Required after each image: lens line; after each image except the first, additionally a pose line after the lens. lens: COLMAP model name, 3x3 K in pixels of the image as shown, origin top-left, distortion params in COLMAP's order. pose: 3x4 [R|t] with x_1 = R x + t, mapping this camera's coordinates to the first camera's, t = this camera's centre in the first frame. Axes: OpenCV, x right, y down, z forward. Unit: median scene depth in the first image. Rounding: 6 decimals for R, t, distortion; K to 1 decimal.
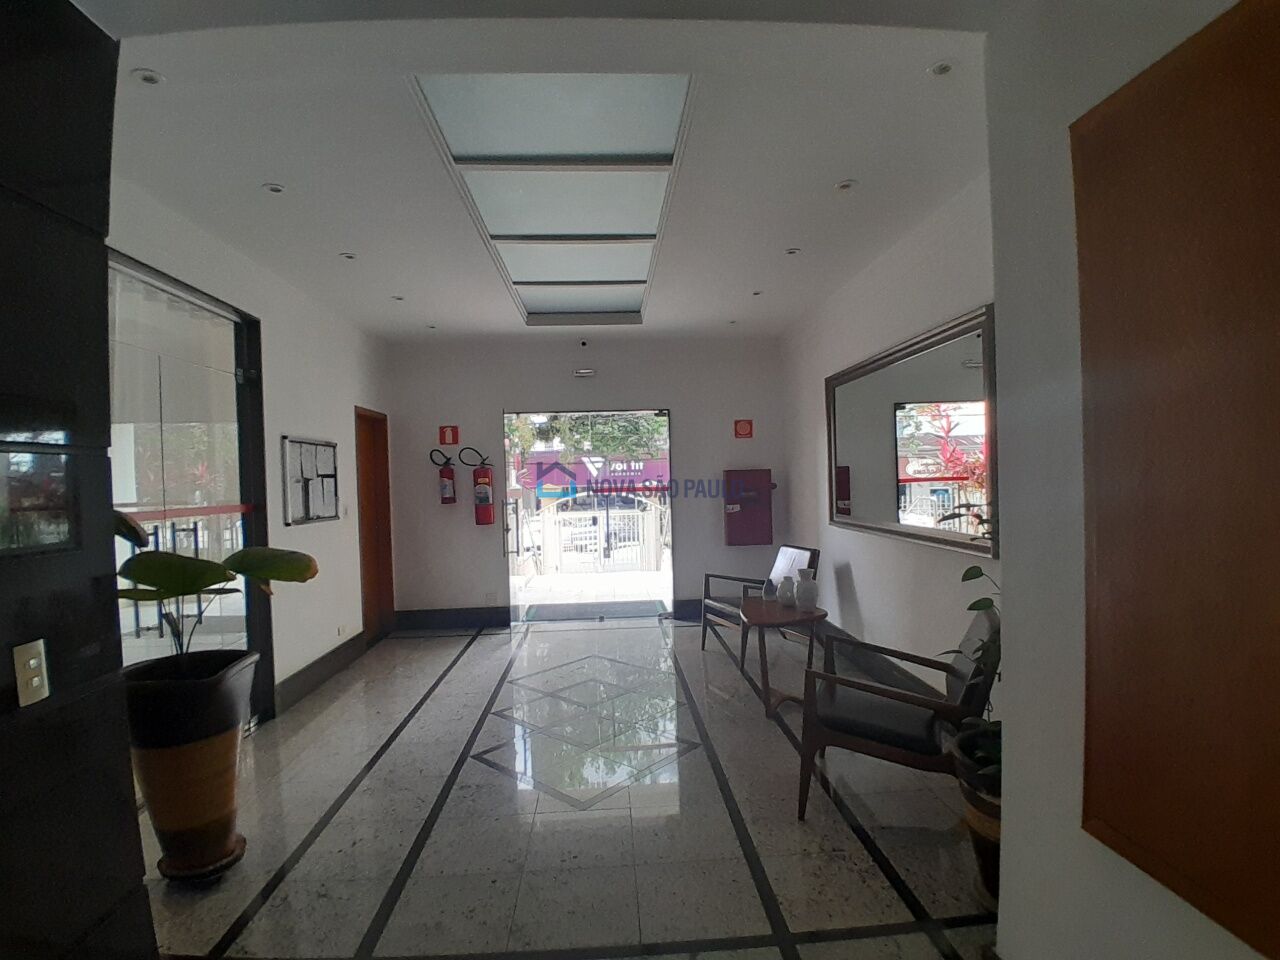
lens RADIAL K [[622.1, 0, 639.4], [0, 622.1, 486.7], [0, 0, 1]] dist [0.016571, -0.053013]
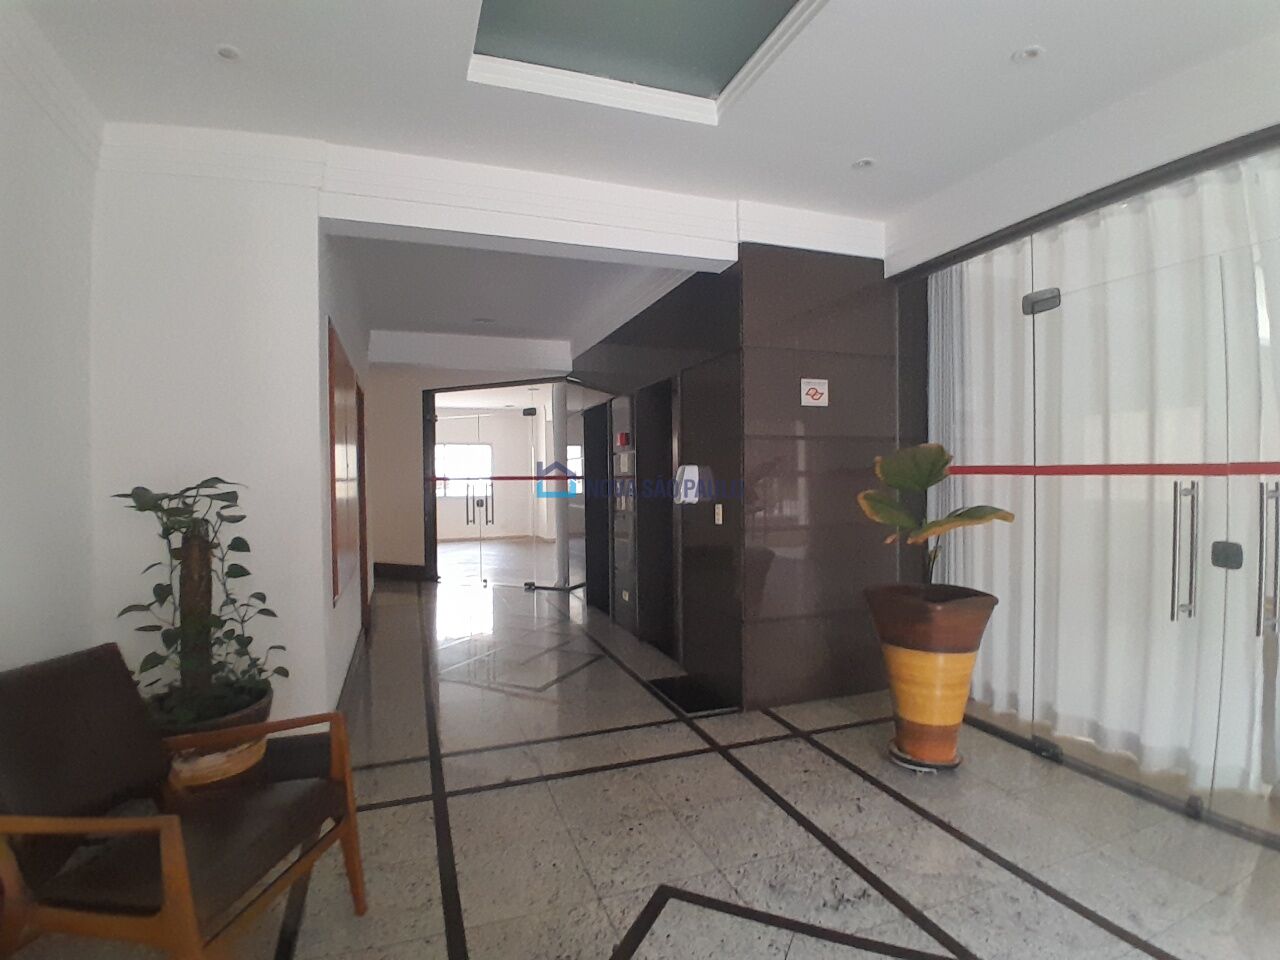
lens RADIAL K [[622.1, 0, 639.4], [0, 622.1, 486.7], [0, 0, 1]] dist [0.016571, -0.053013]
pose [[-0.952087, 0.035991, -0.303703, 0.180264], [0.026285, 0.999006, 0.035988, 0.027948], [0.304697, 0.026281, -0.952087, 2.148121]]
